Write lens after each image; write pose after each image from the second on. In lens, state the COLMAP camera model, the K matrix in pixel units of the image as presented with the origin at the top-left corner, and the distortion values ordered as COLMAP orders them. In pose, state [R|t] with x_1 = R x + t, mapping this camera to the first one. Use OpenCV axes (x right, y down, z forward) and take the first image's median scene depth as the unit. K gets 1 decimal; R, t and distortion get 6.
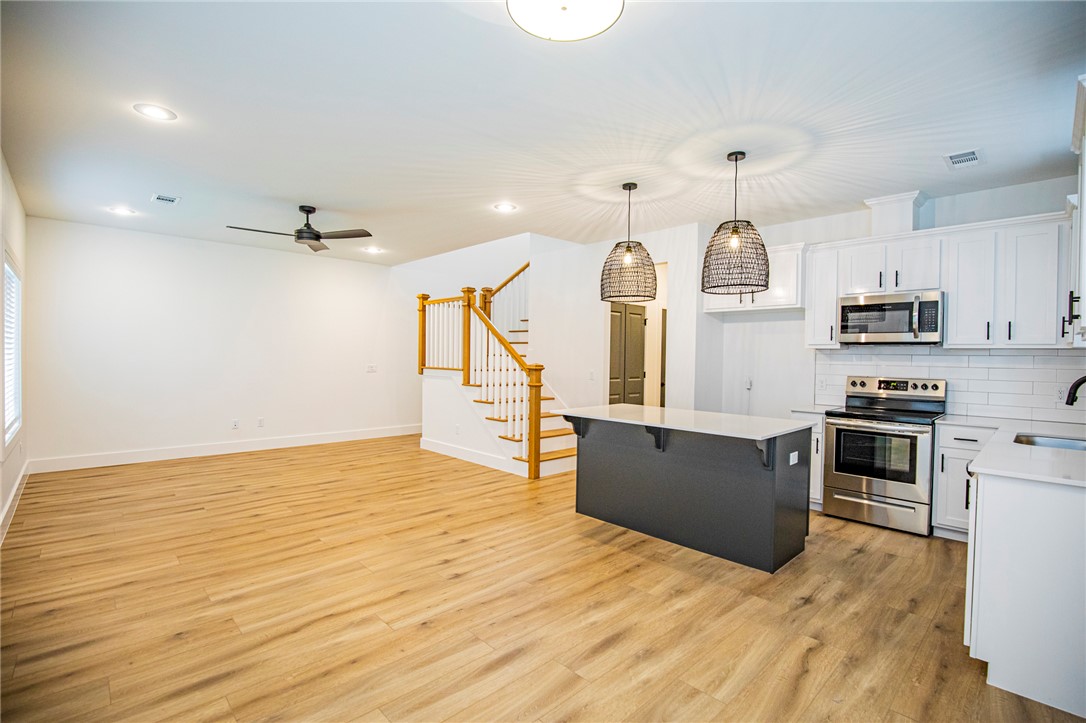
lens RADIAL K [[497.9, 0, 552.0], [0, 497.9, 363.1], [0, 0, 1]] dist [-0.038402, 0.007913]
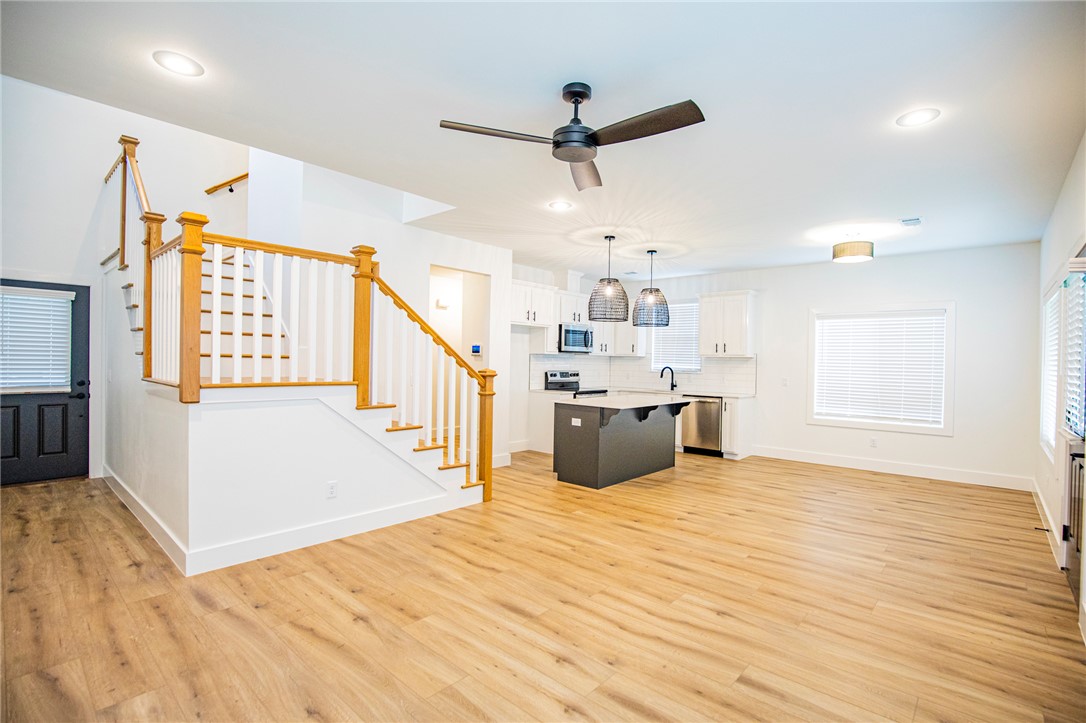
lens RADIAL K [[507.1, 0, 548.4], [0, 507.1, 363.3], [0, 0, 1]] dist [-0.038212, 0.008374]
pose [[-0.068110, -0.020354, 0.997470, -1.246435], [-0.004440, 0.999788, 0.020098, -0.037453], [-0.997668, -0.003060, -0.068186, 1.274793]]
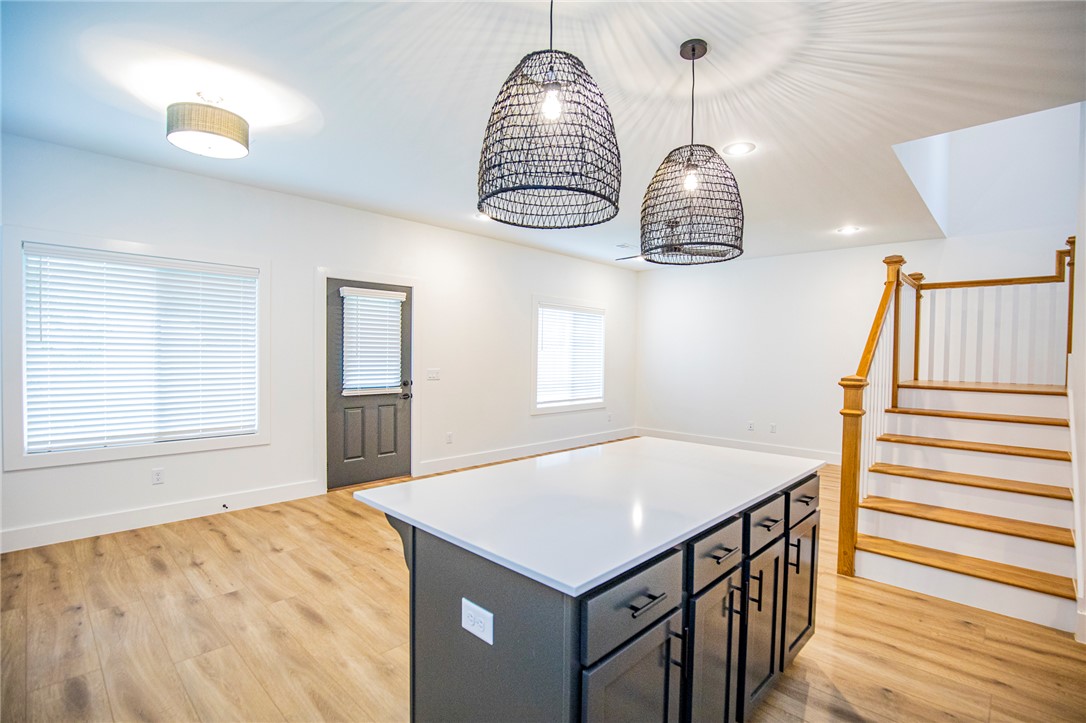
lens RADIAL K [[508.9, 0, 554.1], [0, 508.9, 364.9], [0, 0, 1]] dist [-0.033469, 0.007476]
pose [[0.046831, 0.009390, -0.998859, 0.712480], [-0.027999, 0.999575, 0.008084, -0.008243], [0.998510, 0.027589, 0.047074, 0.837913]]
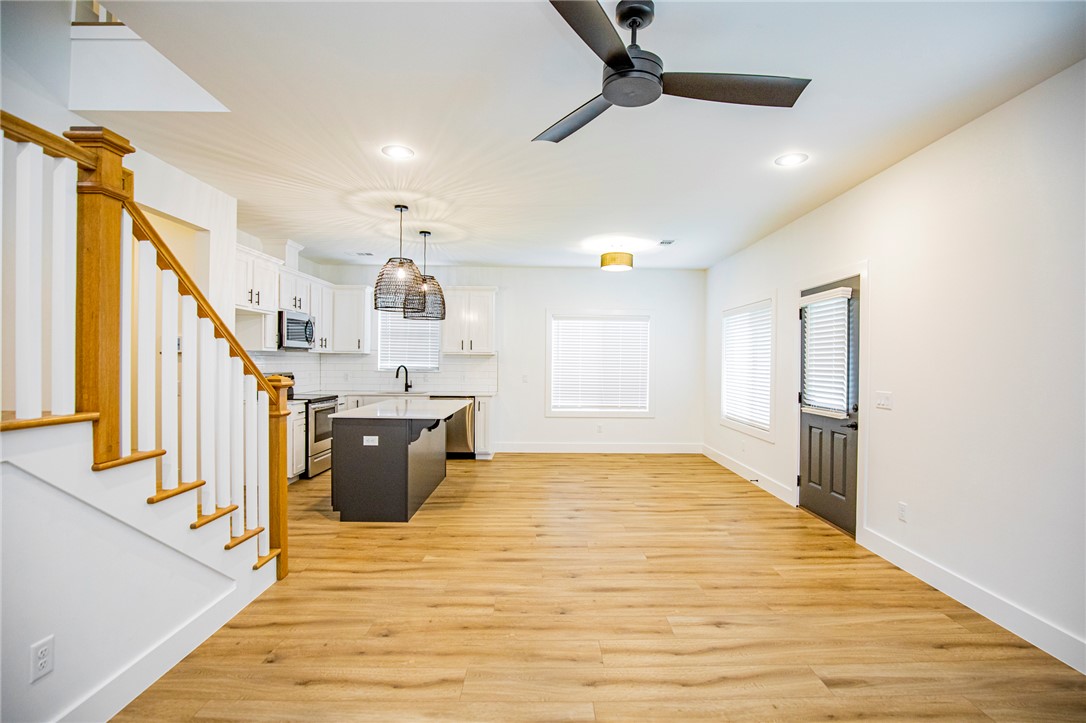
lens RADIAL K [[508.9, 0, 554.1], [0, 508.9, 364.9], [0, 0, 1]] dist [-0.033469, 0.007476]
pose [[-0.731439, -0.026172, 0.681405, -0.880040], [-0.009894, 0.999565, 0.027772, -0.041913], [-0.681835, 0.013572, -0.731380, 1.613079]]
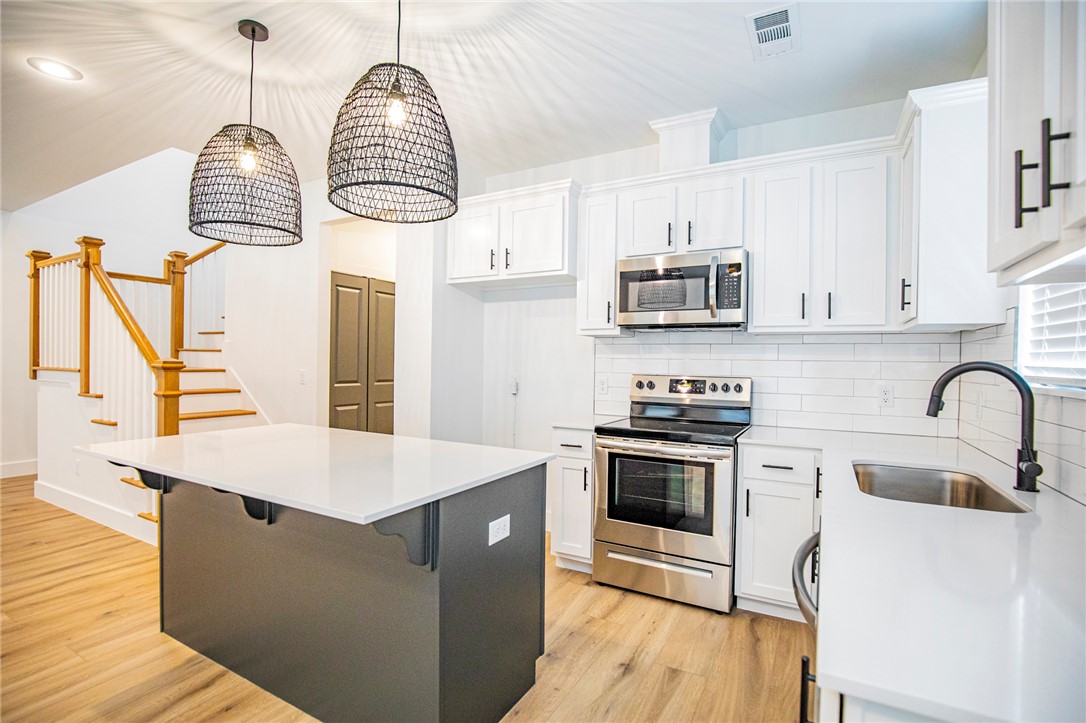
lens RADIAL K [[503.6, 0, 553.1], [0, 503.6, 365.2], [0, 0, 1]] dist [-0.027594, 0.000423]
pose [[0.954768, -0.003306, 0.297333, 0.313184], [0.004331, 0.999987, -0.002791, 0.016840], [-0.297320, 0.003953, 0.954770, 0.385220]]
